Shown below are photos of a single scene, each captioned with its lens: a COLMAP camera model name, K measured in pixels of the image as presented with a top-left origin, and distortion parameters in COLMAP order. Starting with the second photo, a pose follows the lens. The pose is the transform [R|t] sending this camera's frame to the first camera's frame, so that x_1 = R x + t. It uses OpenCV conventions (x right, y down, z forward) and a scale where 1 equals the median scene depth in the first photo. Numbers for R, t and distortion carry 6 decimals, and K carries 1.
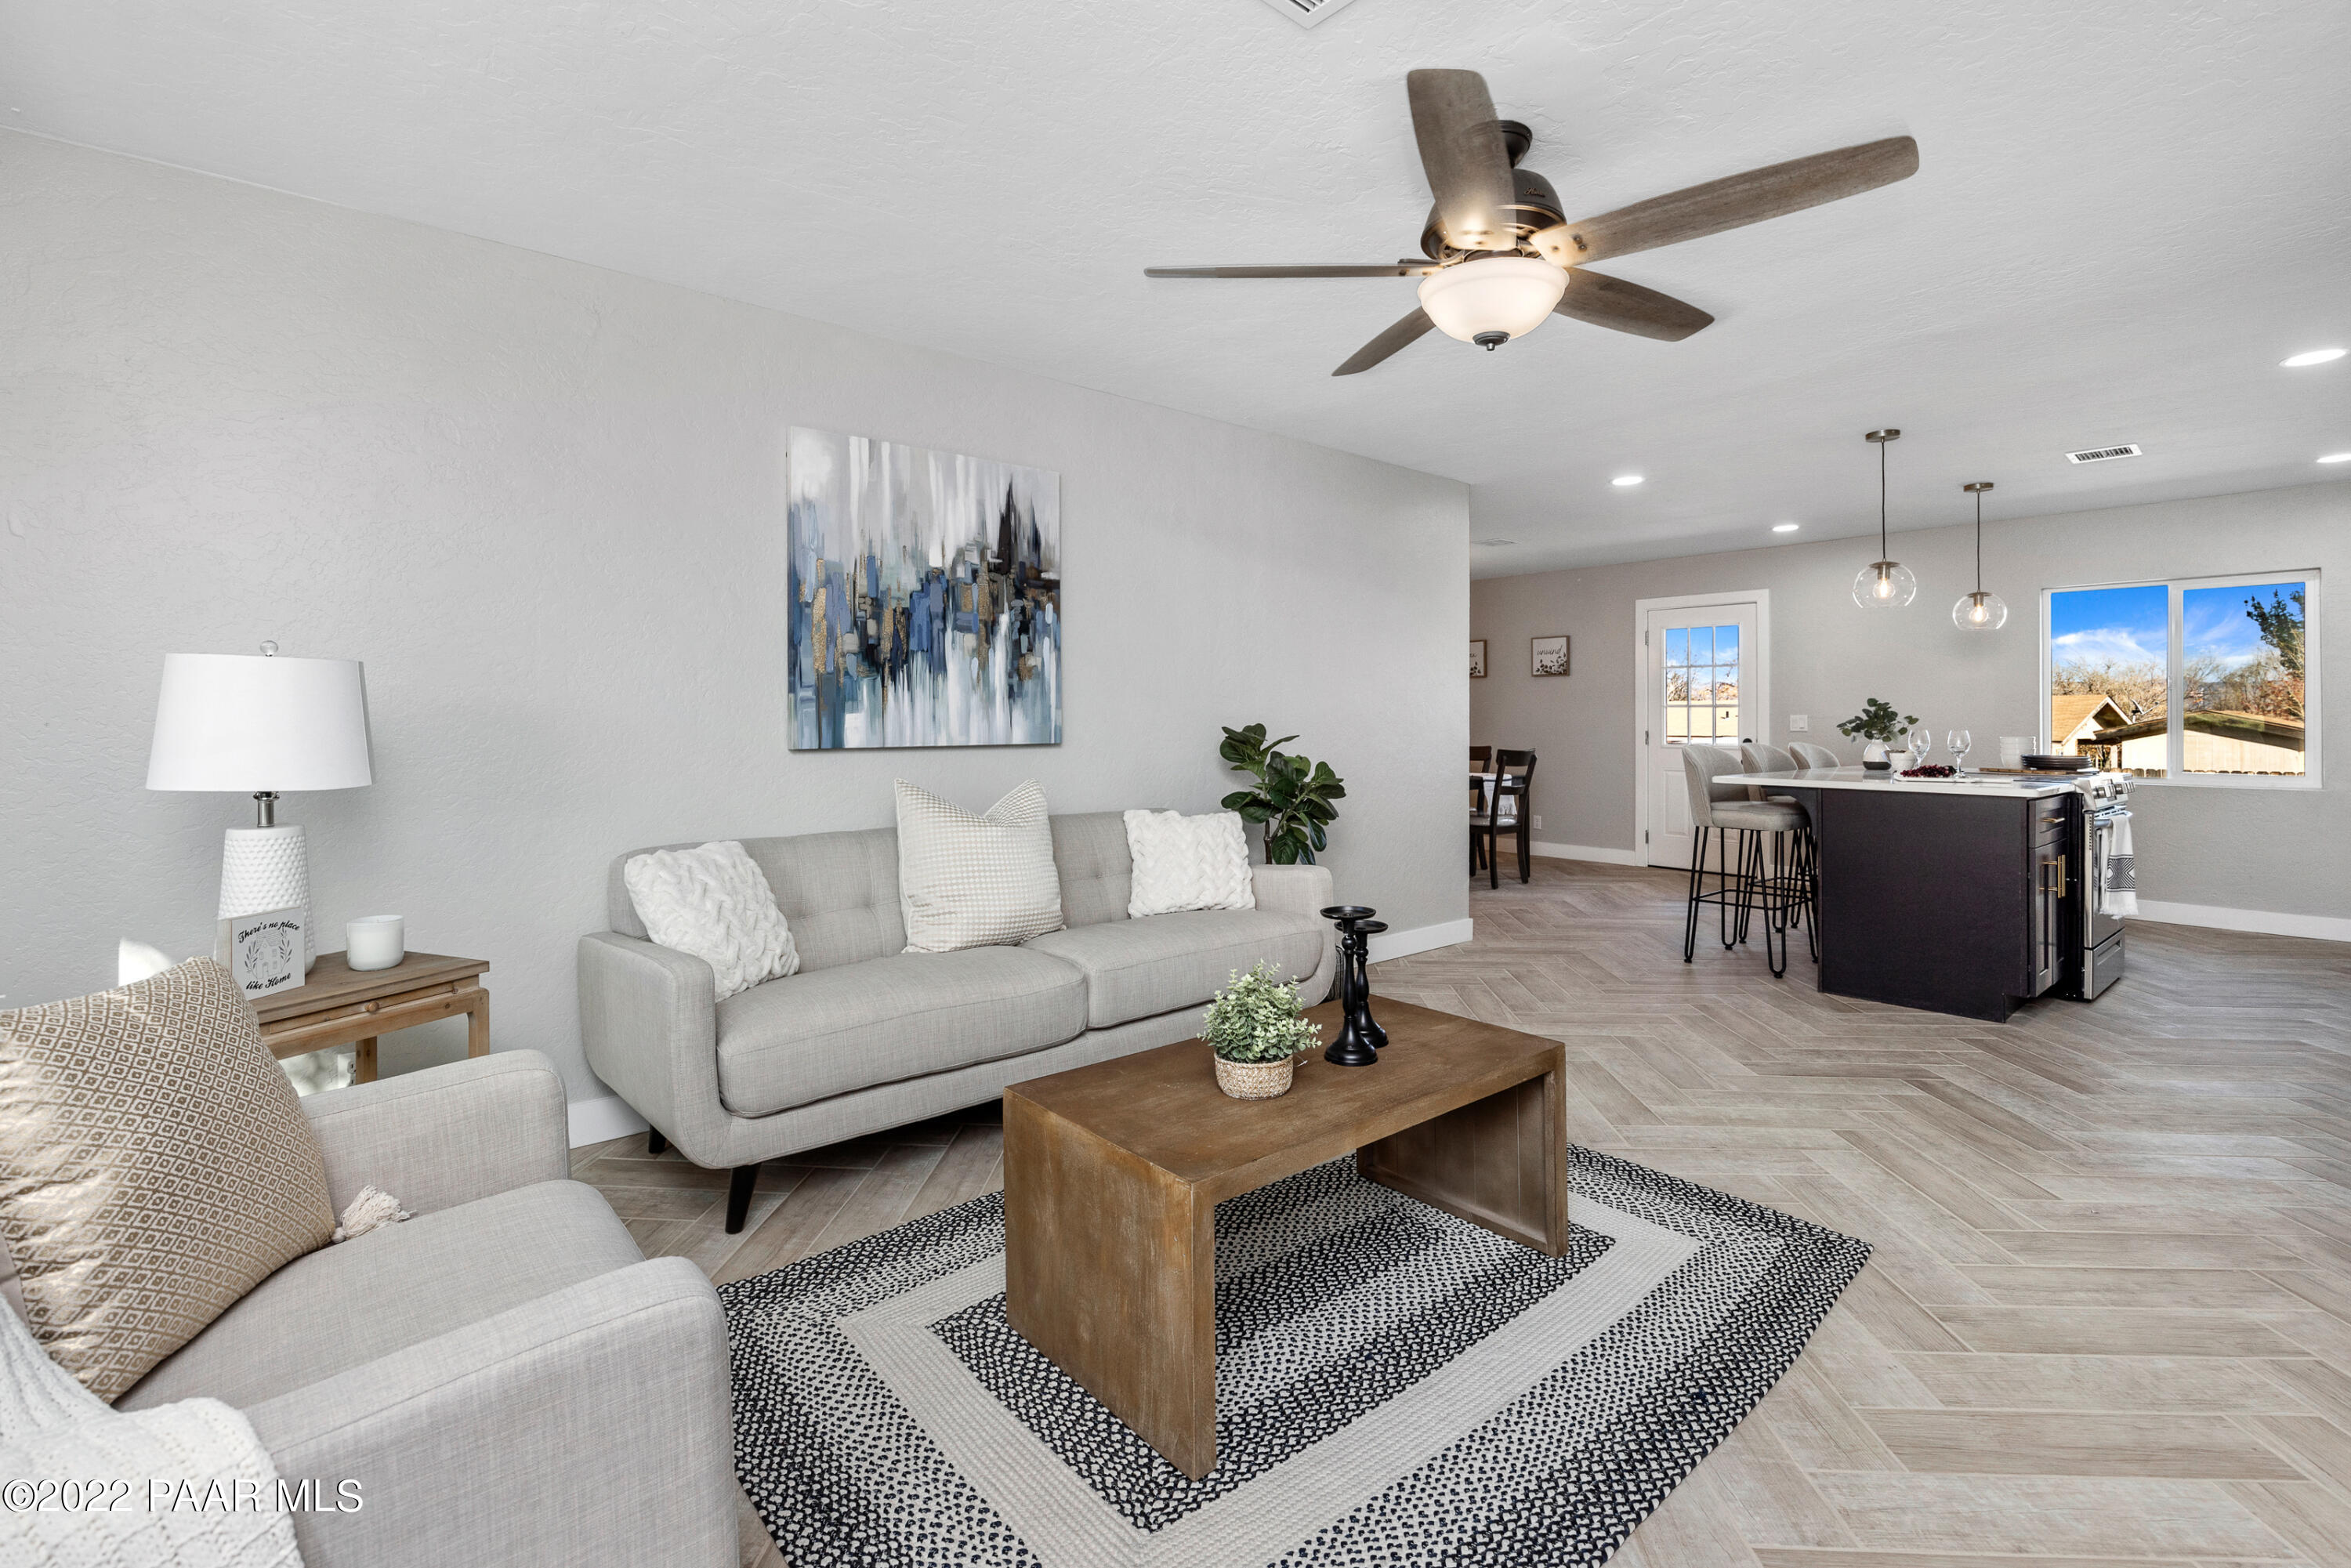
lens RADIAL K [[1065.7, 0, 1175.8], [0, 1065.7, 751.6], [0, 0, 1]] dist [-0.001784, -0.019370]
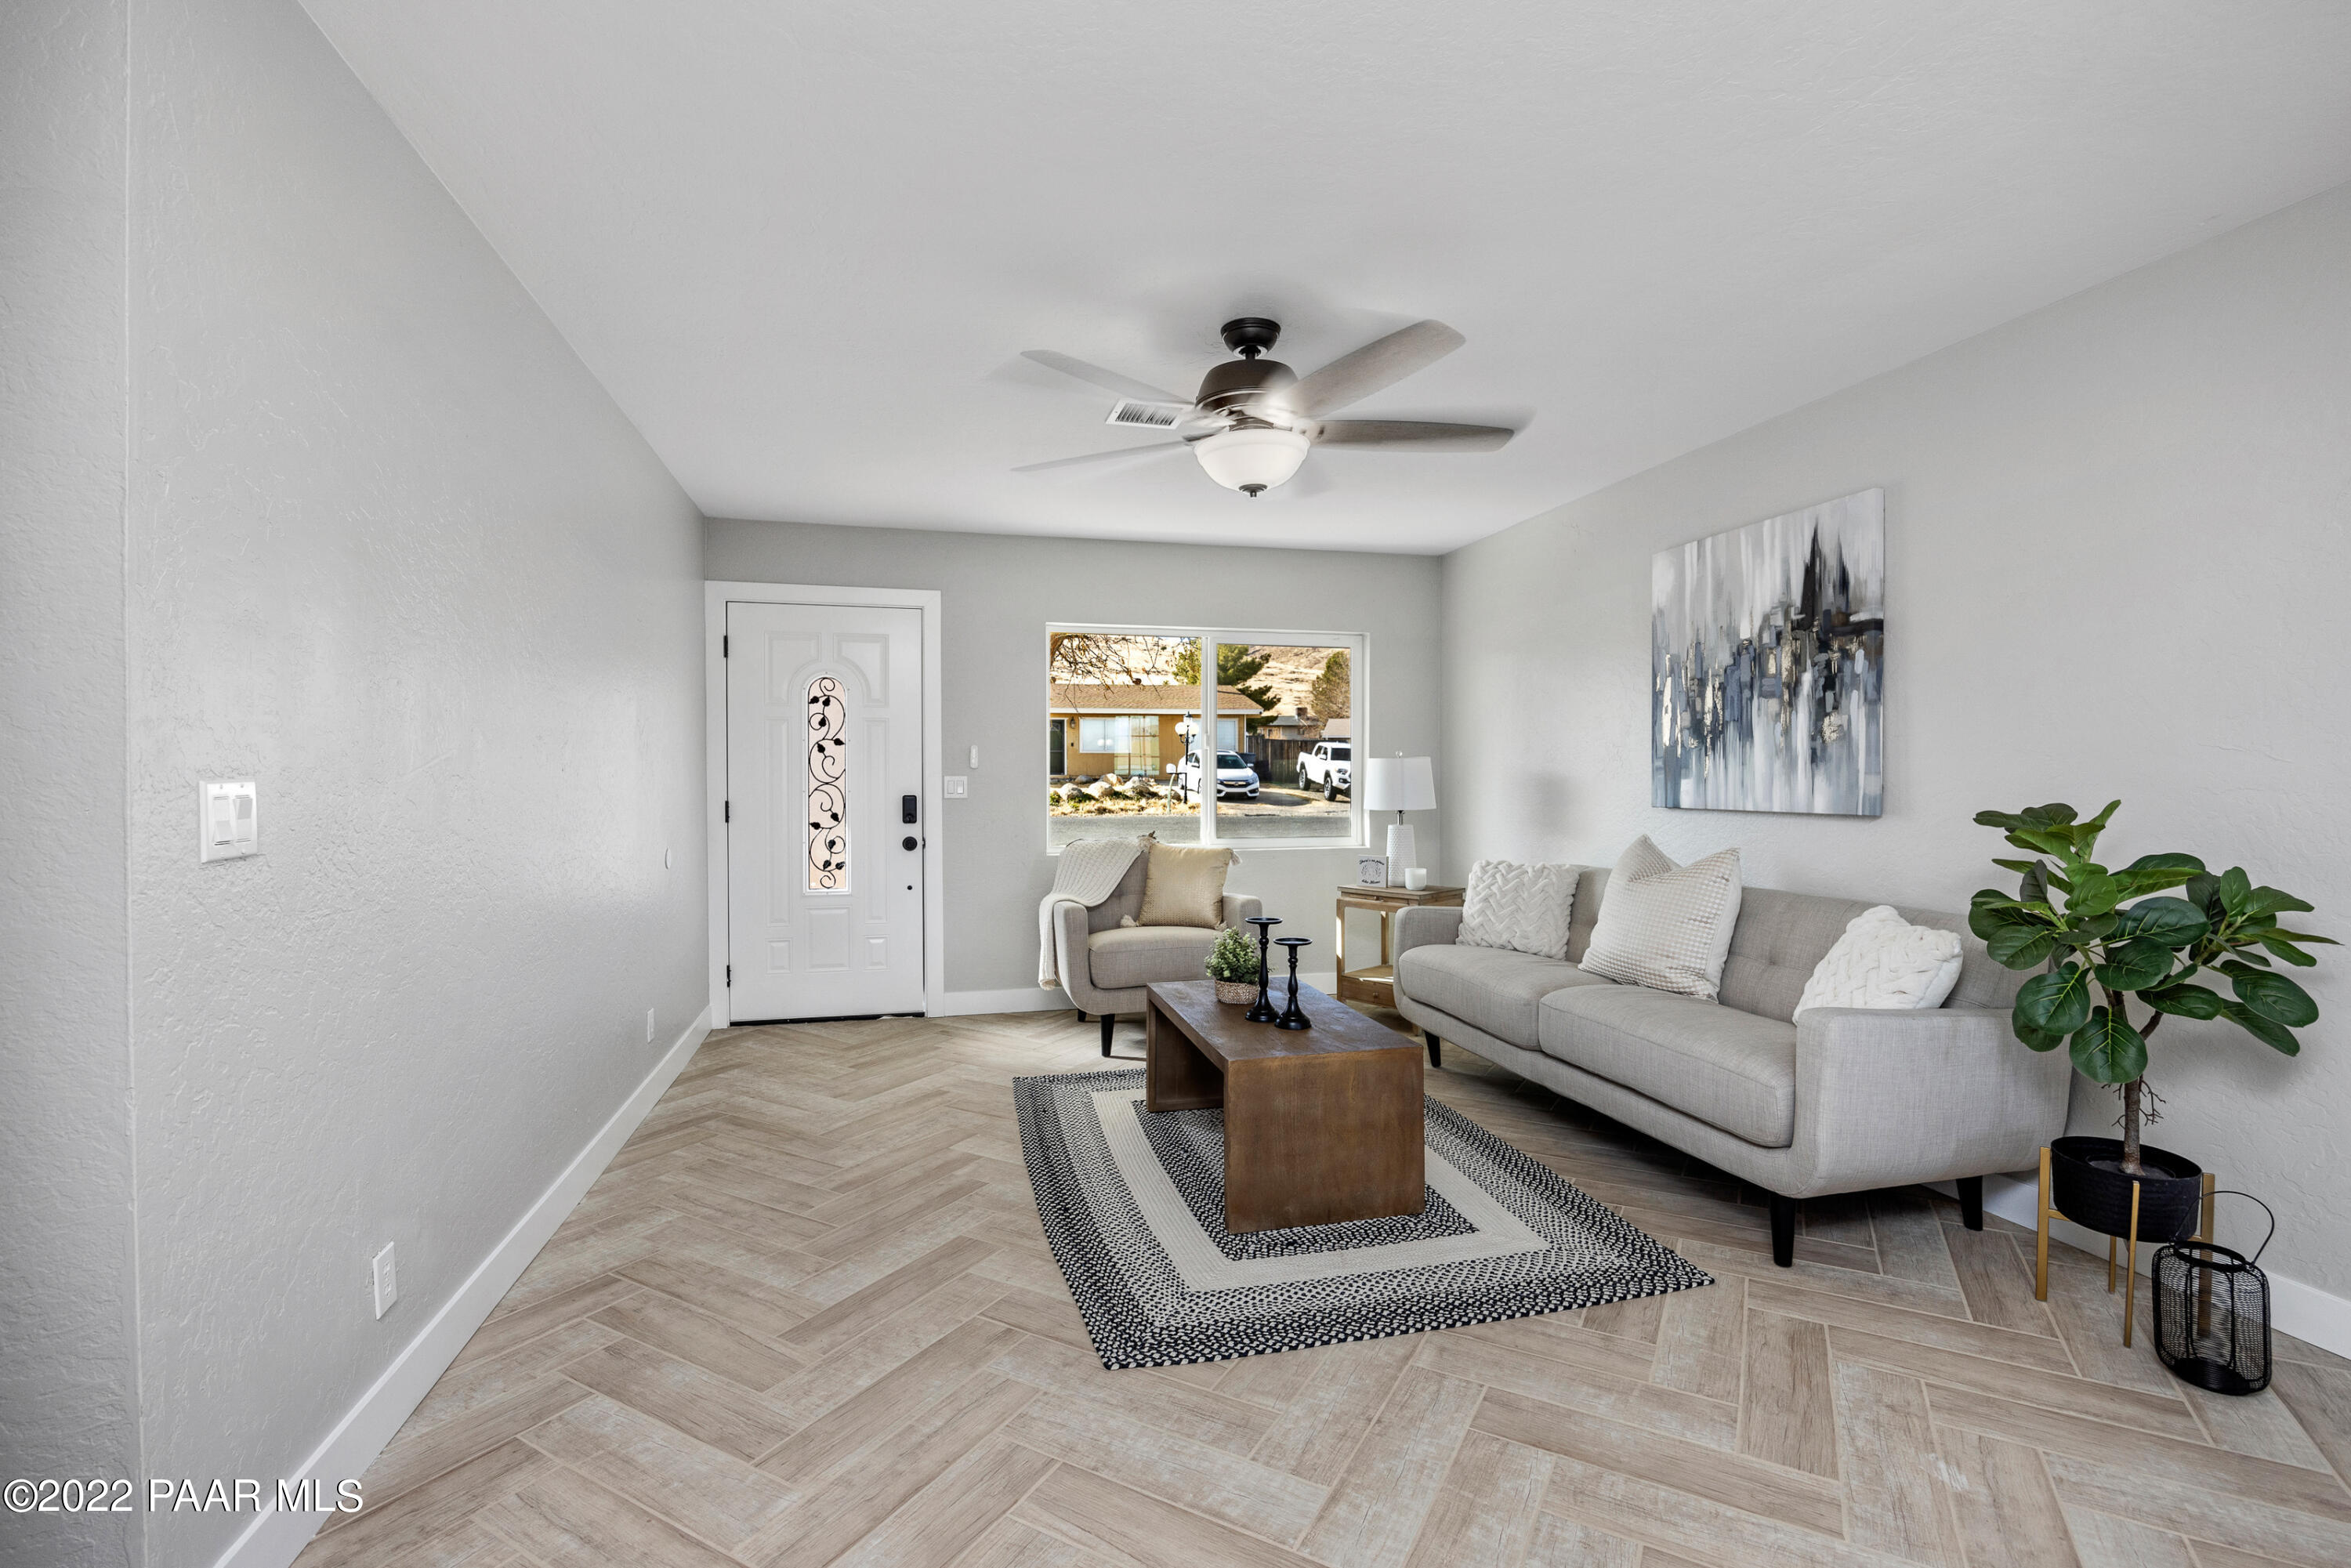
lens RADIAL K [[956.8, 0, 1100.1], [0, 956.8, 791.2], [0, 0, 1]] dist [-0.007302, -0.000057]
pose [[-0.481470, 0.038611, -0.875612, 0.891845], [0.012762, 0.999232, 0.037044, -0.066480], [0.876369, 0.006661, -0.481593, 0.889597]]
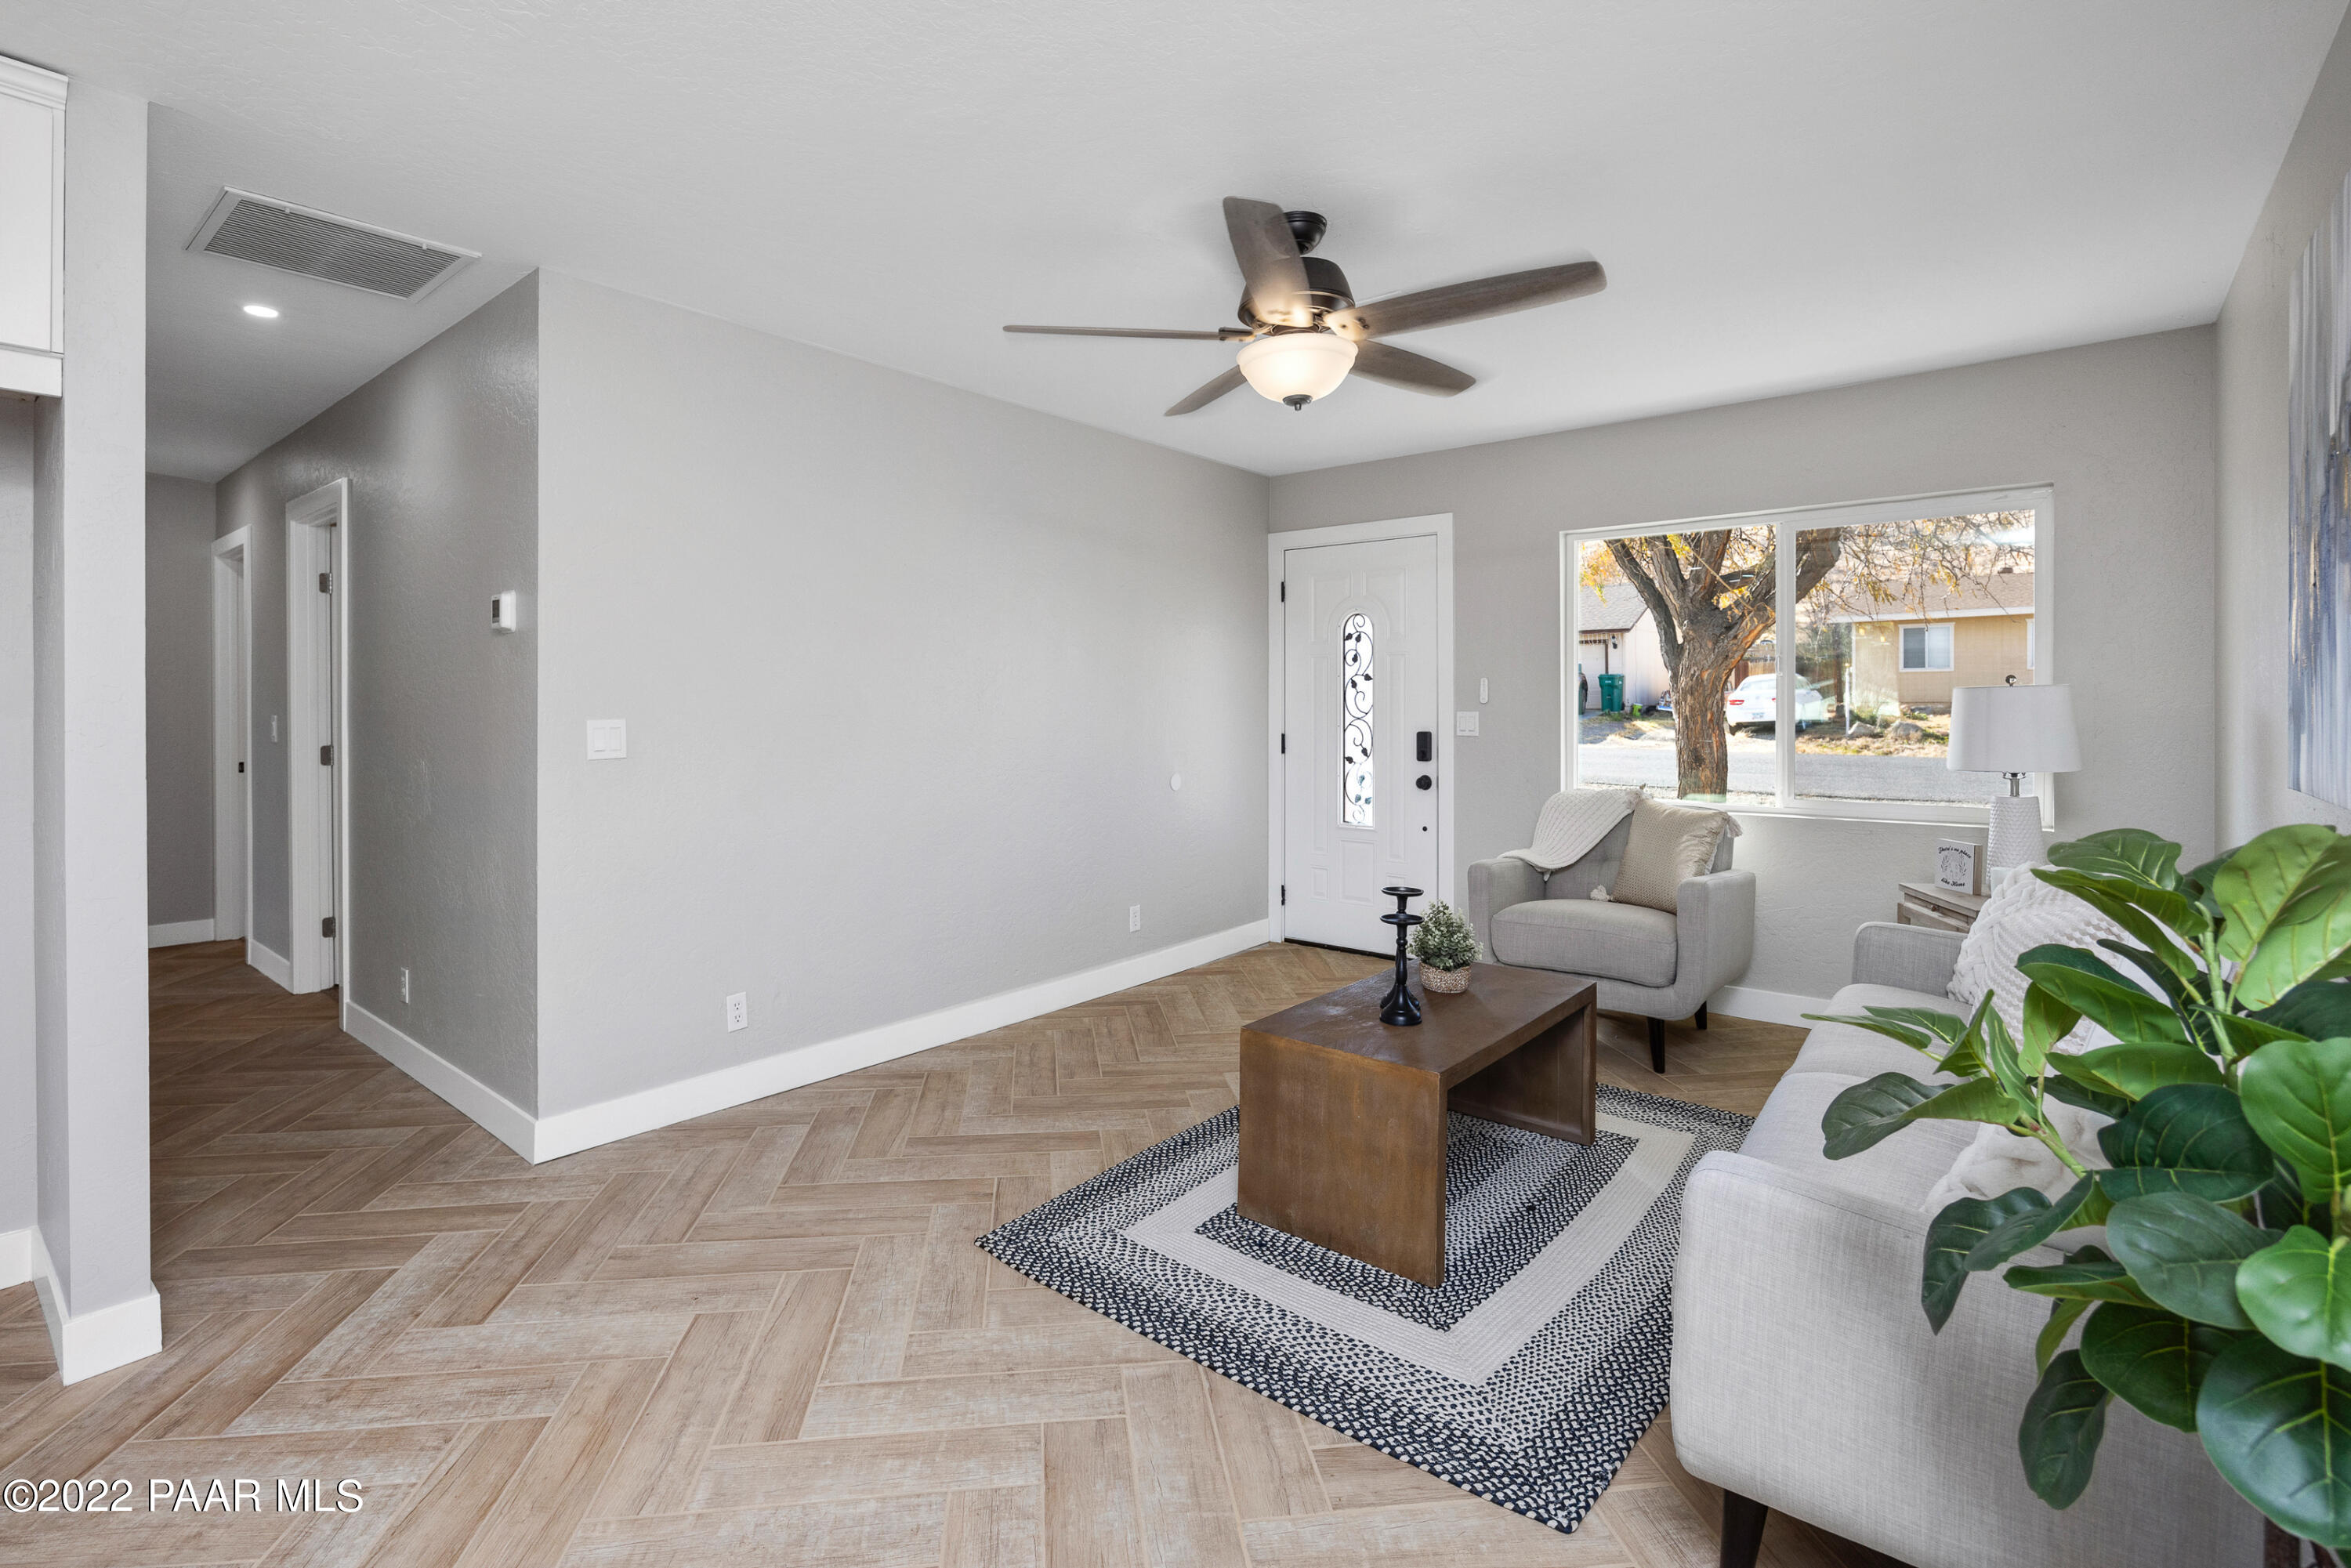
lens RADIAL K [[1033.7, 0, 1170.9], [0, 1033.7, 705.9], [0, 0, 1]] dist [-0.001548, -0.000032]
pose [[-0.983085, 0.028732, -0.180880, 0.398000], [0.028303, 0.999587, 0.004951, -0.065198], [0.180948, -0.000252, -0.983493, 1.328373]]
